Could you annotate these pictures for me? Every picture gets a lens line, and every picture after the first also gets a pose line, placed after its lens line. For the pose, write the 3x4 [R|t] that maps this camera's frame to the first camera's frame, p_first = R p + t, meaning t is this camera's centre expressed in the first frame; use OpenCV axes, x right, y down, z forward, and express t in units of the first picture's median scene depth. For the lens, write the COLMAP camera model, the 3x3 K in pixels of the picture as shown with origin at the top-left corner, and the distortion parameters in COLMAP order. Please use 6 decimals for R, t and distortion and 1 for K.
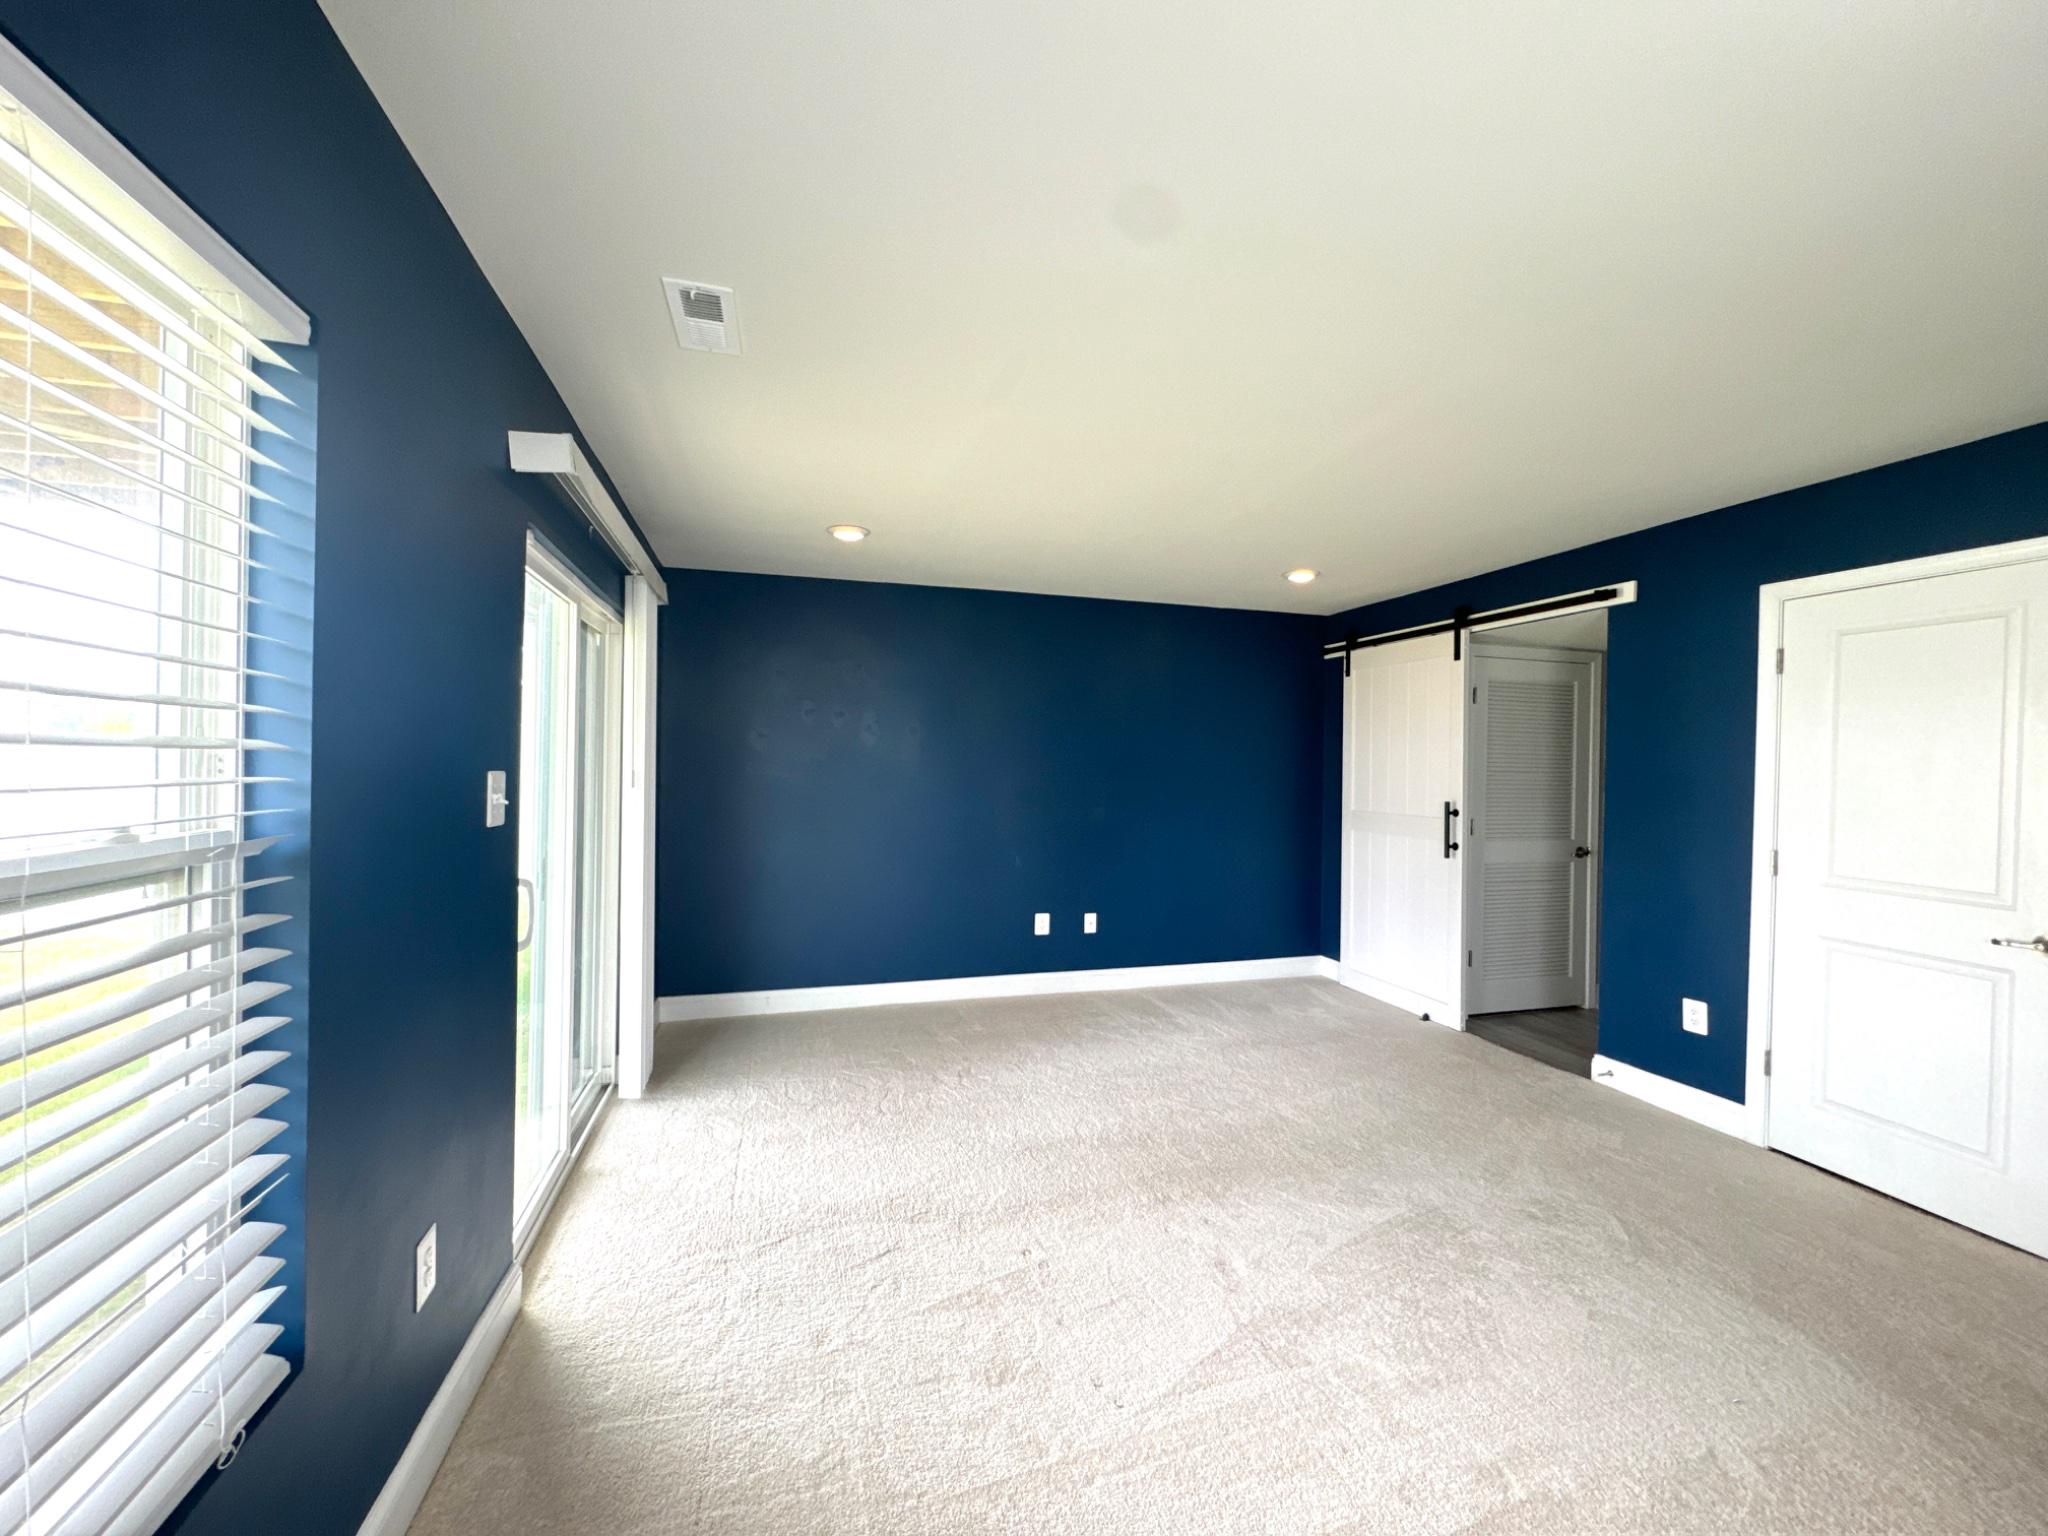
lens RADIAL K [[808.3, 0, 1012.7], [0, 808.3, 764.9], [0, 0, 1]] dist [-0.002841, 0.000651]
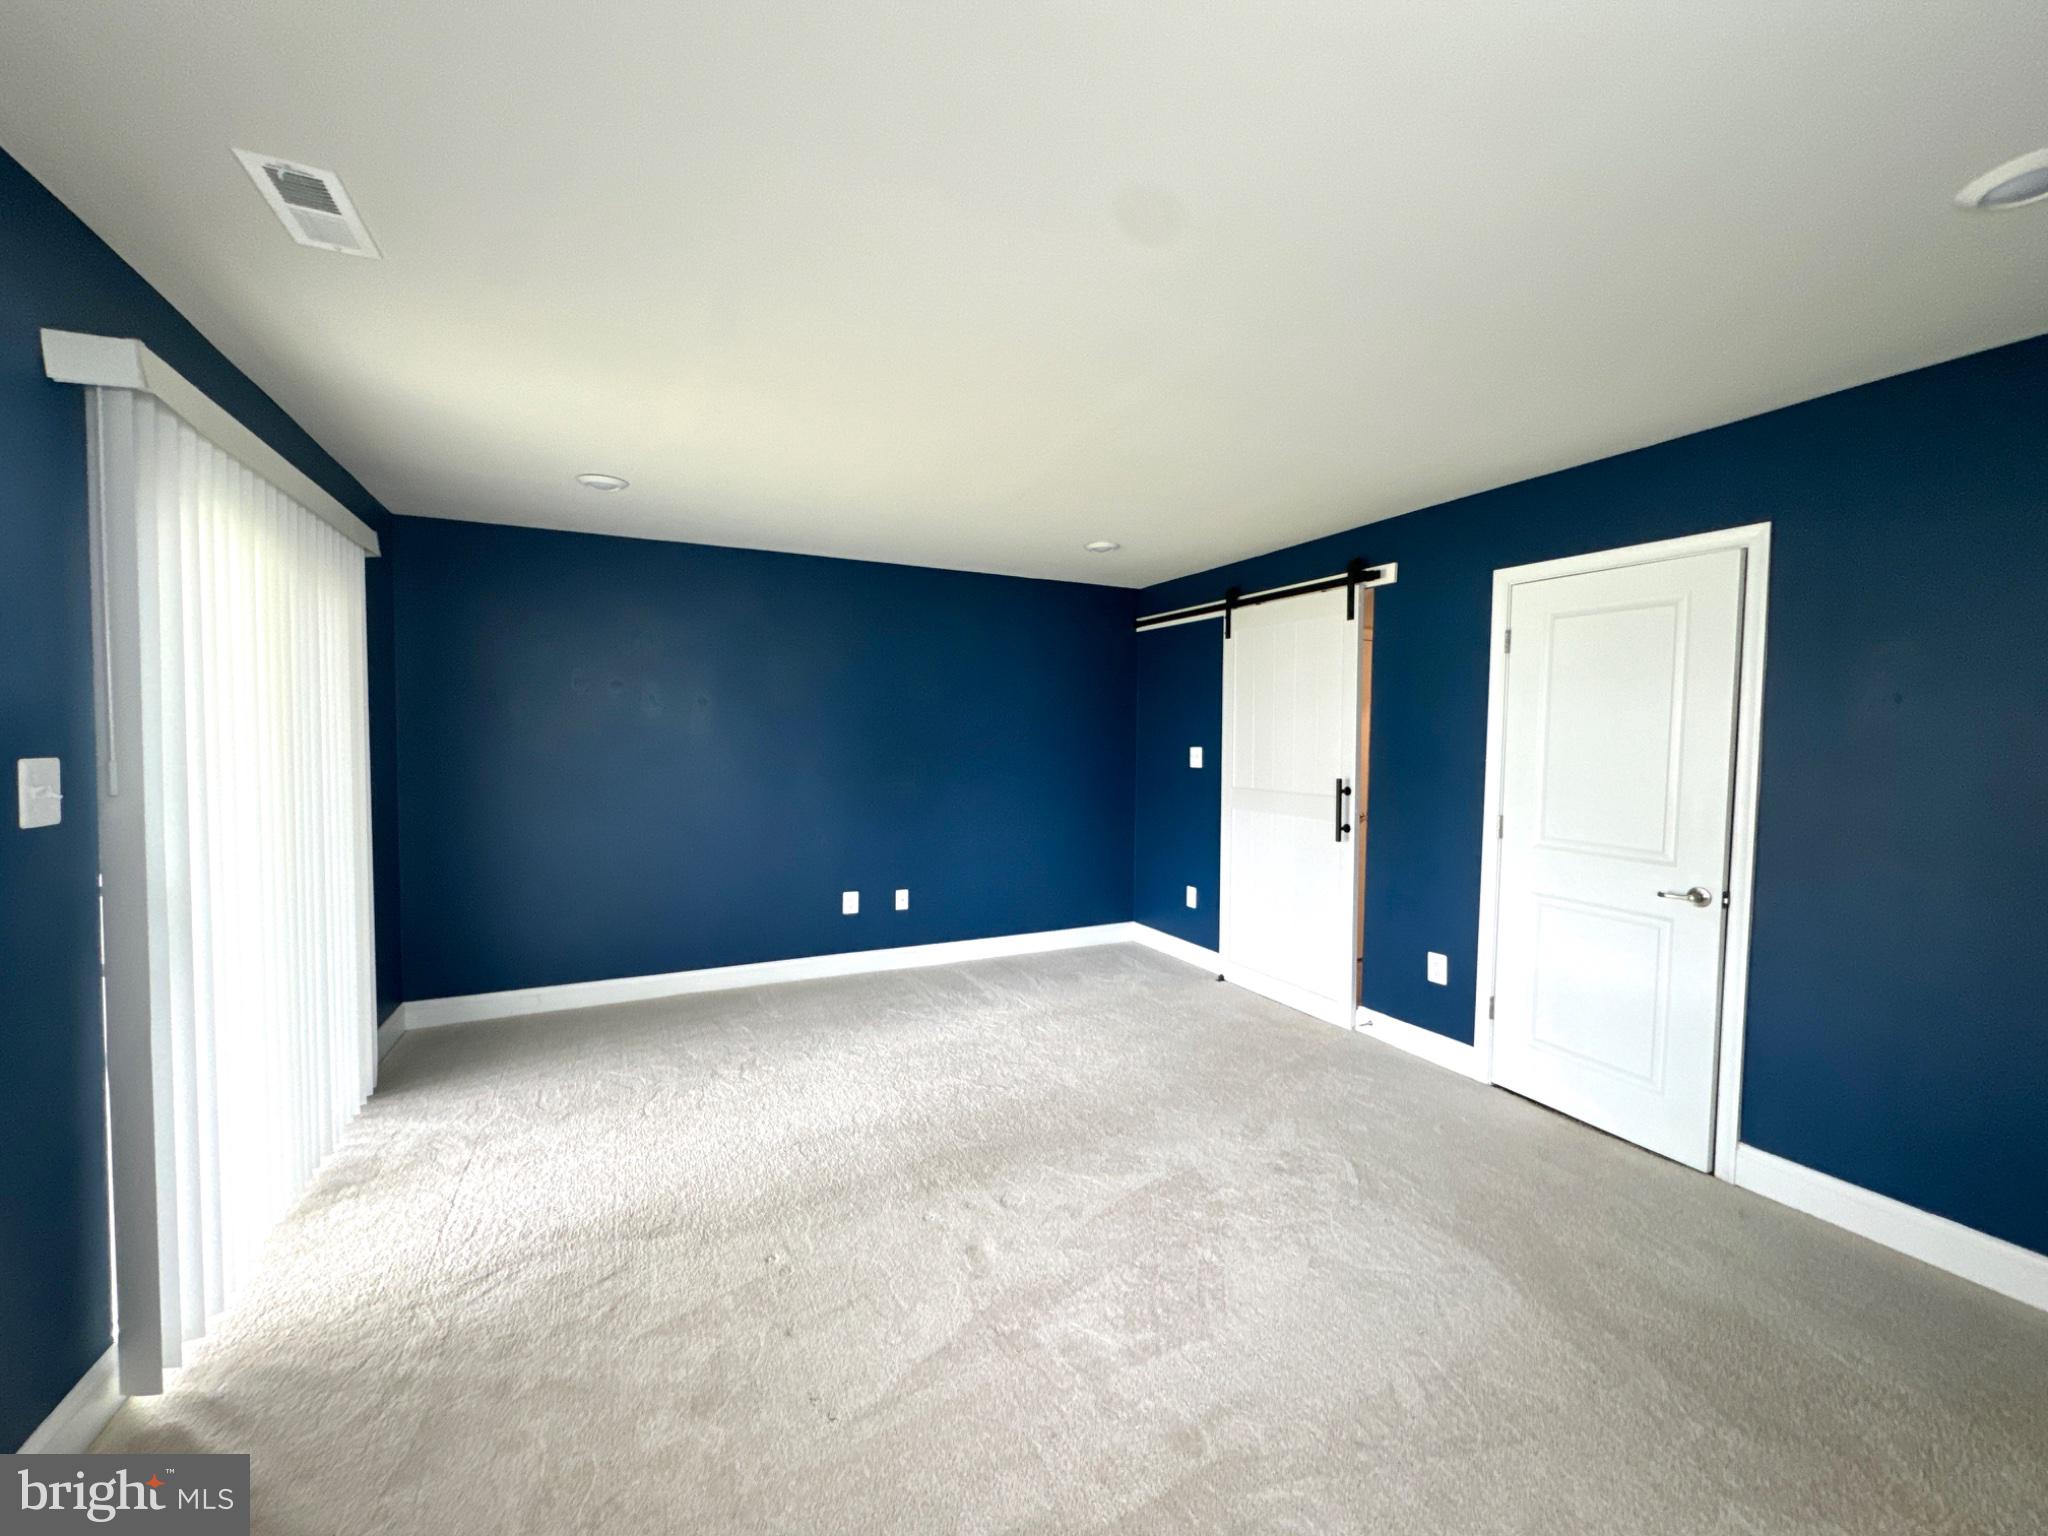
lens RADIAL K [[808.3, 0, 1013.9], [0, 808.3, 764.3], [0, 0, 1]] dist [-0.002841, 0.000651]
pose [[0.986755, -0.010794, 0.161860, 0.140327], [0.004552, 0.999233, 0.038884, -0.010270], [-0.162155, -0.037632, 0.986047, 0.038086]]
